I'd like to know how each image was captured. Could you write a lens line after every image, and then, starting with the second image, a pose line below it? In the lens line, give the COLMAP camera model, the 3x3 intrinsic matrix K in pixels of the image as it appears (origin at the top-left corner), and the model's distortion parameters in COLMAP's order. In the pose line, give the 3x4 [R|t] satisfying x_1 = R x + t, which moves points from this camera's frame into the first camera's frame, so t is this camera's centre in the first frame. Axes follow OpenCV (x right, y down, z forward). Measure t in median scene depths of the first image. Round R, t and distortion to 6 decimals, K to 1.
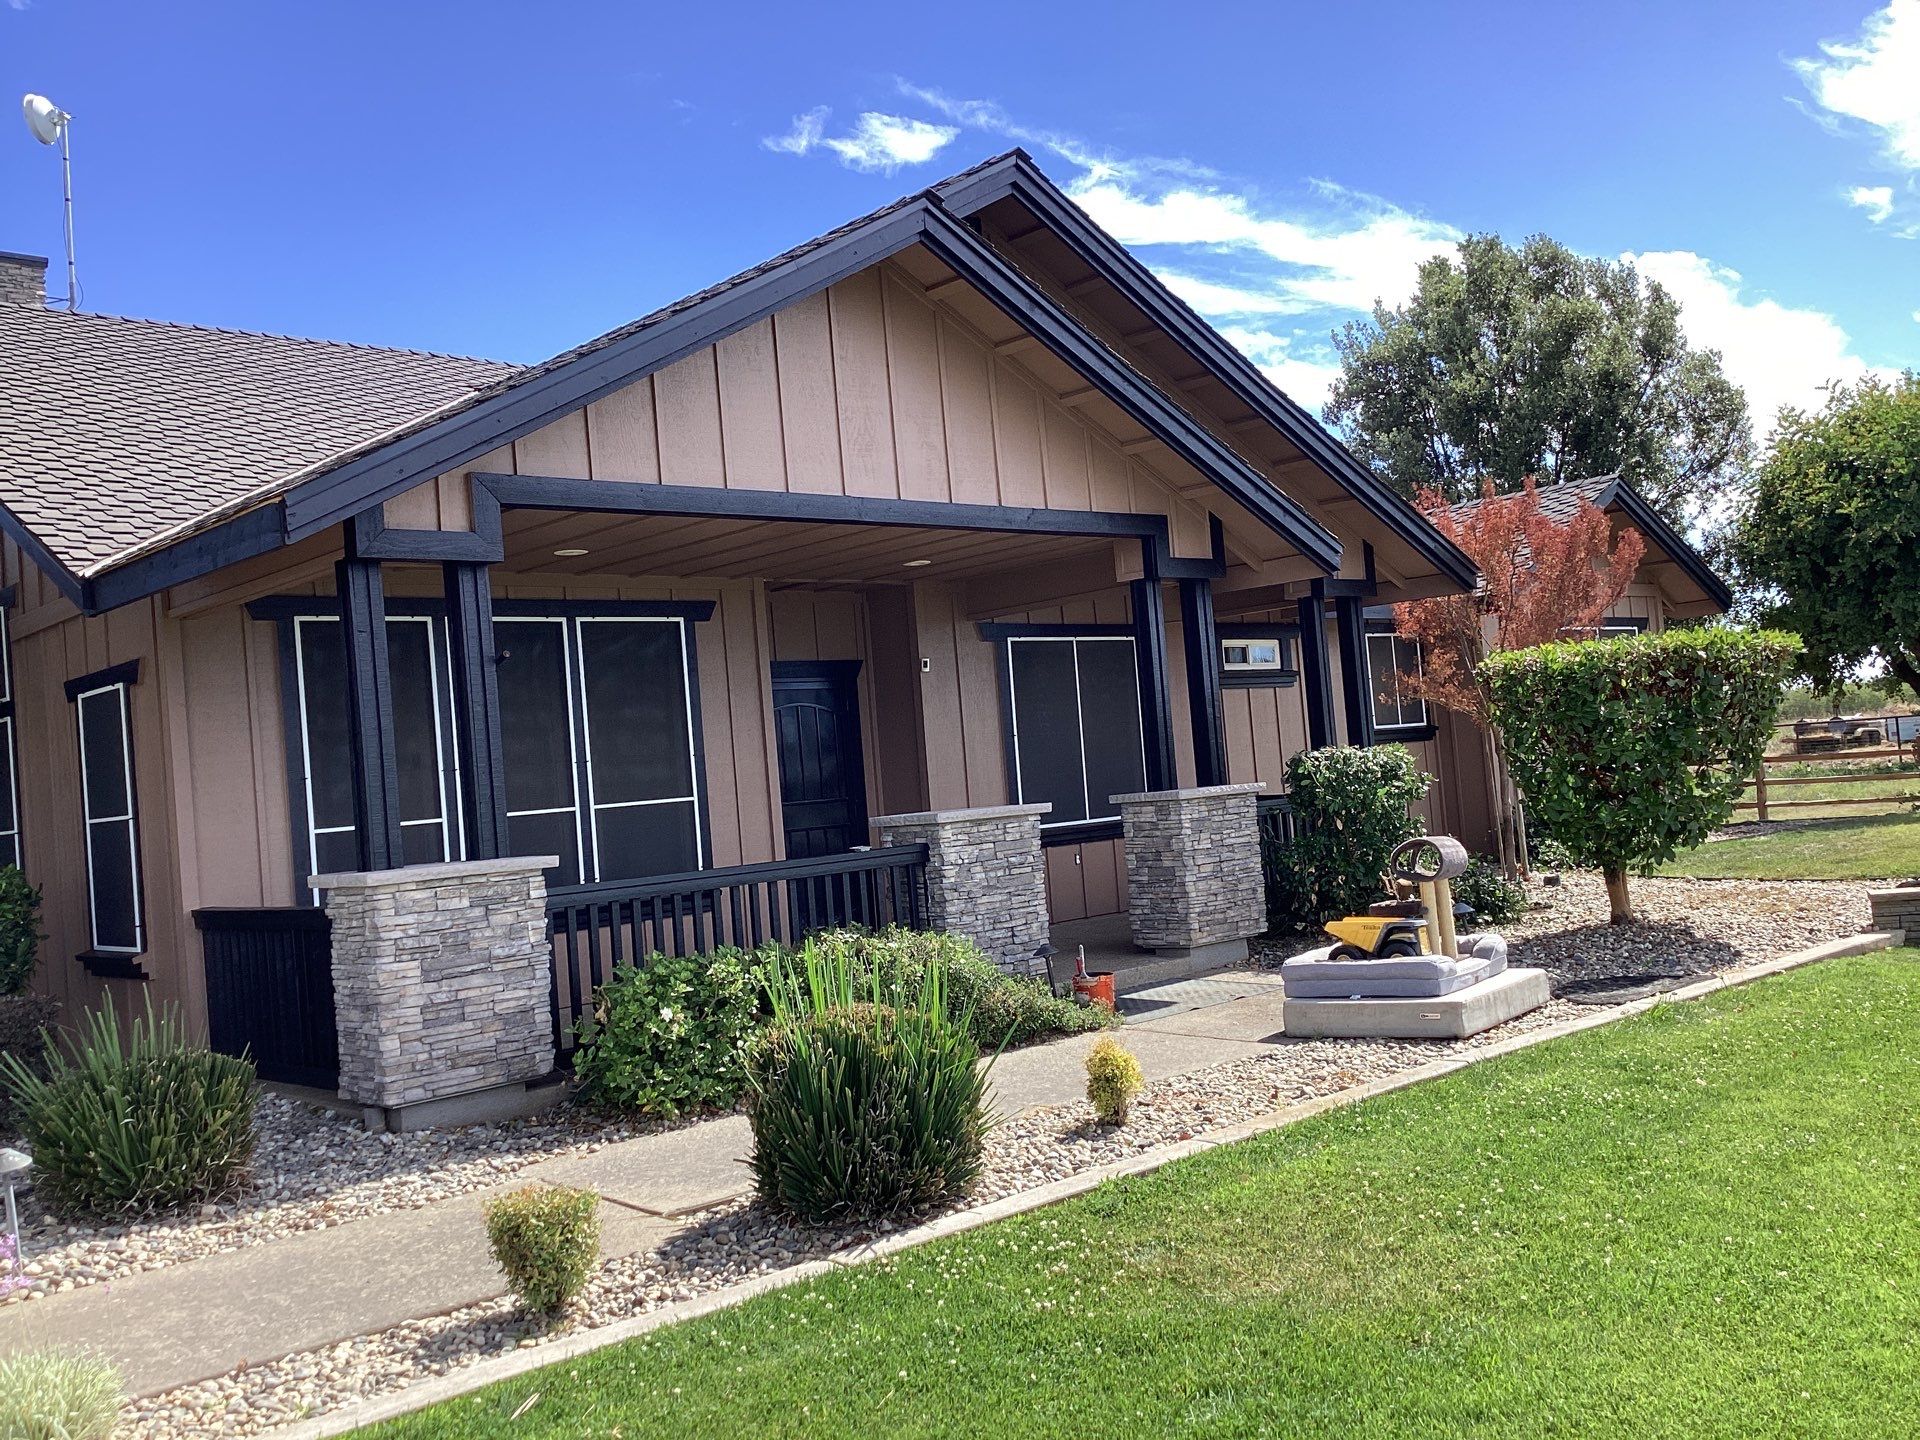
lens RADIAL K [[1677.1, 0, 961.2], [0, 1677.1, 711.3], [0, 0, 1]] dist [0.129103, -0.163227]
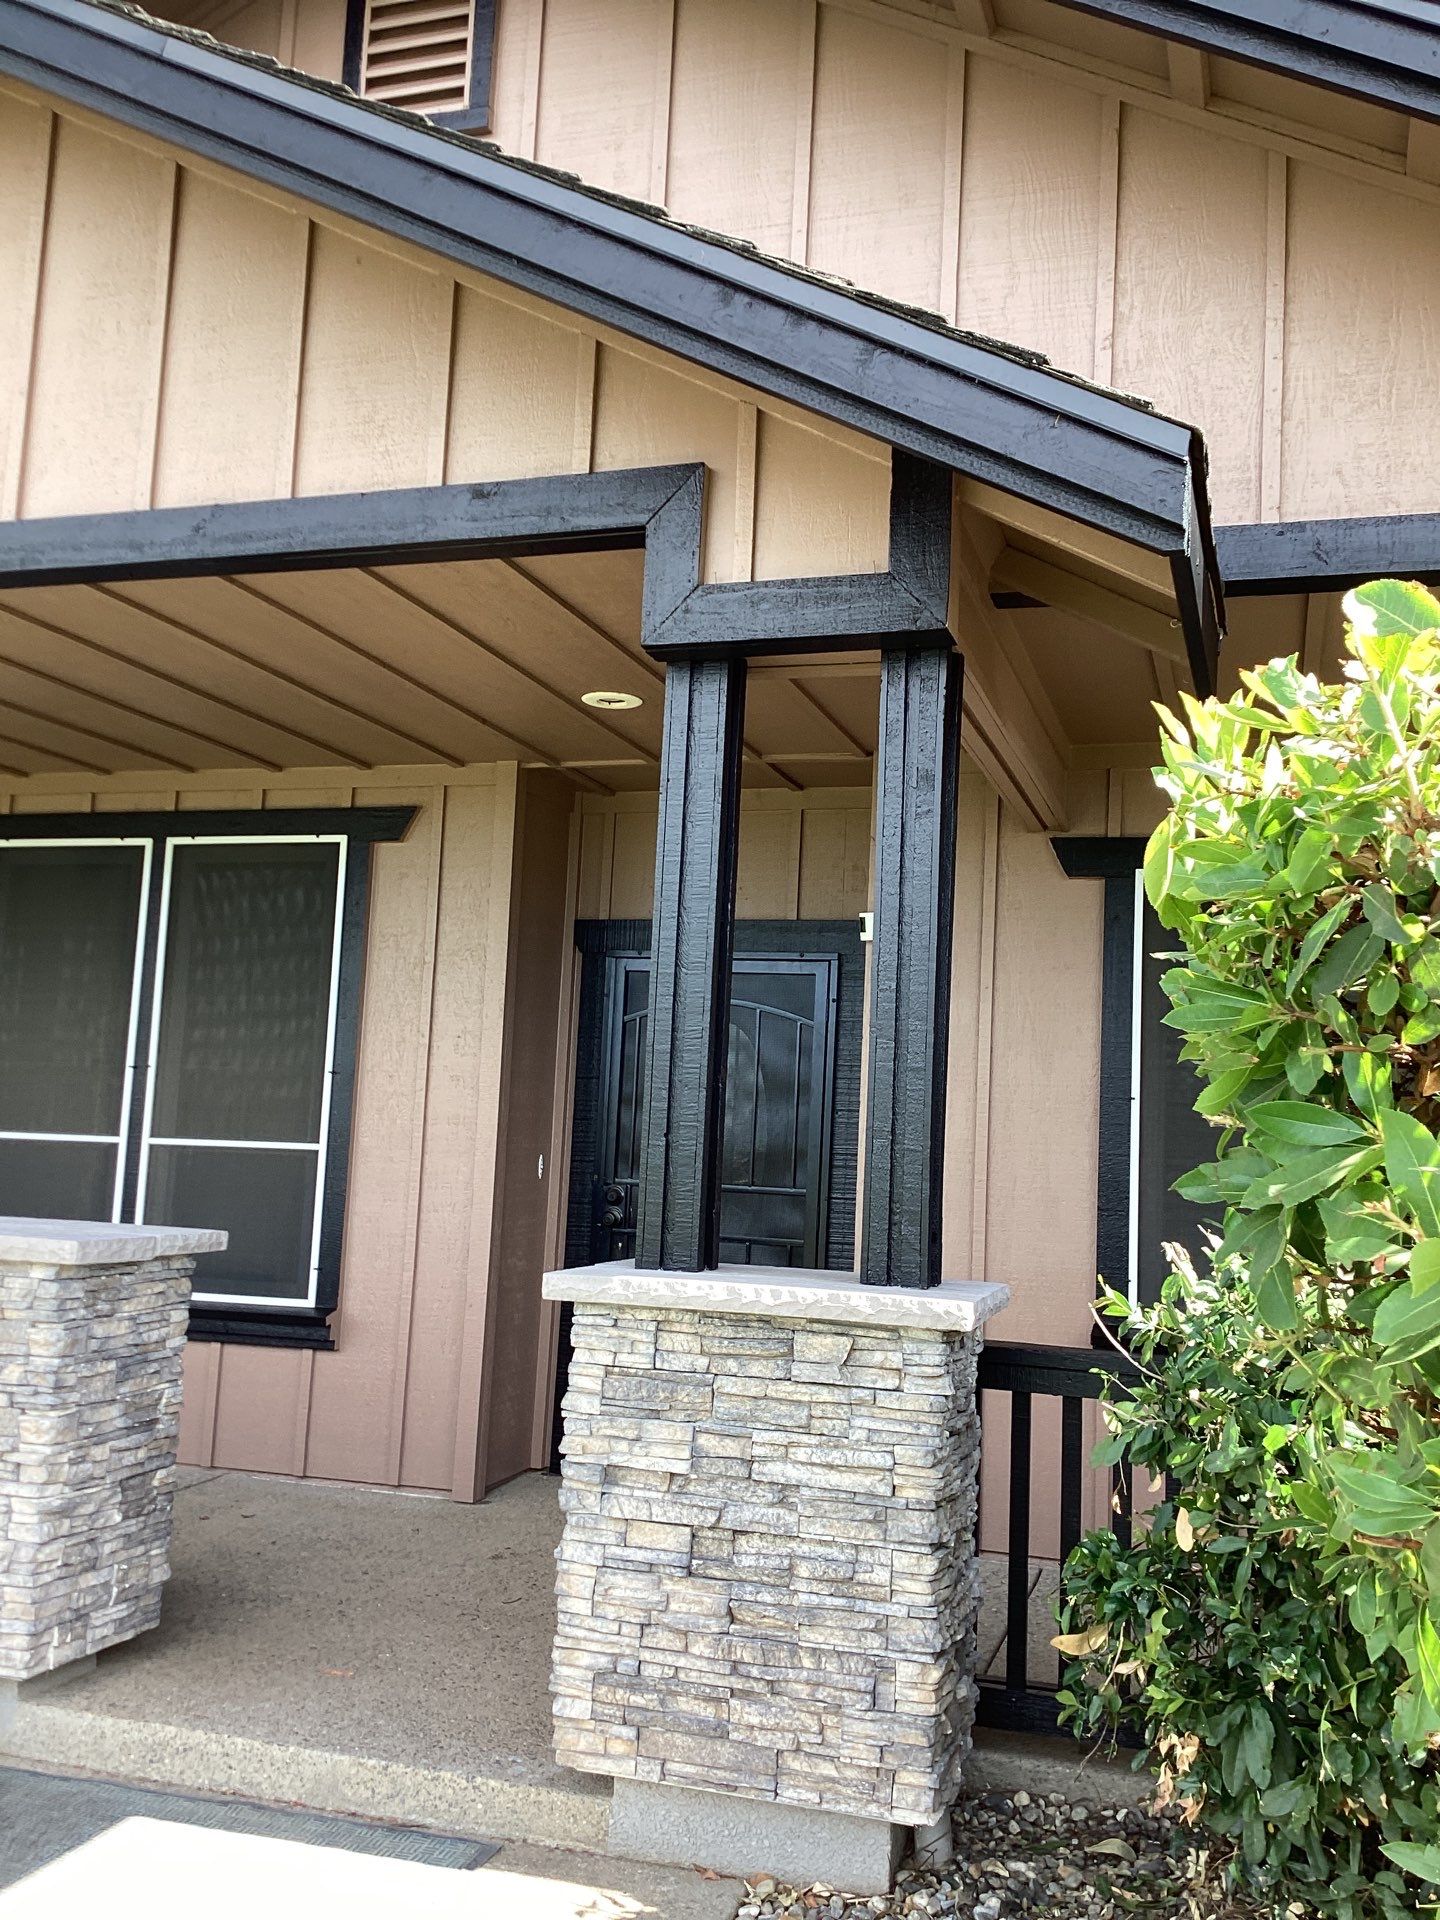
lens RADIAL K [[1677.1, 0, 900.7], [0, 1677.1, 951.1], [0, 0, 1]] dist [0.129103, -0.163227]
pose [[0.512912, 0.004762, -0.858428, 0.427521], [-0.050828, 0.998399, -0.024831, -0.010573], [0.856935, 0.056369, 0.512333, 0.840466]]
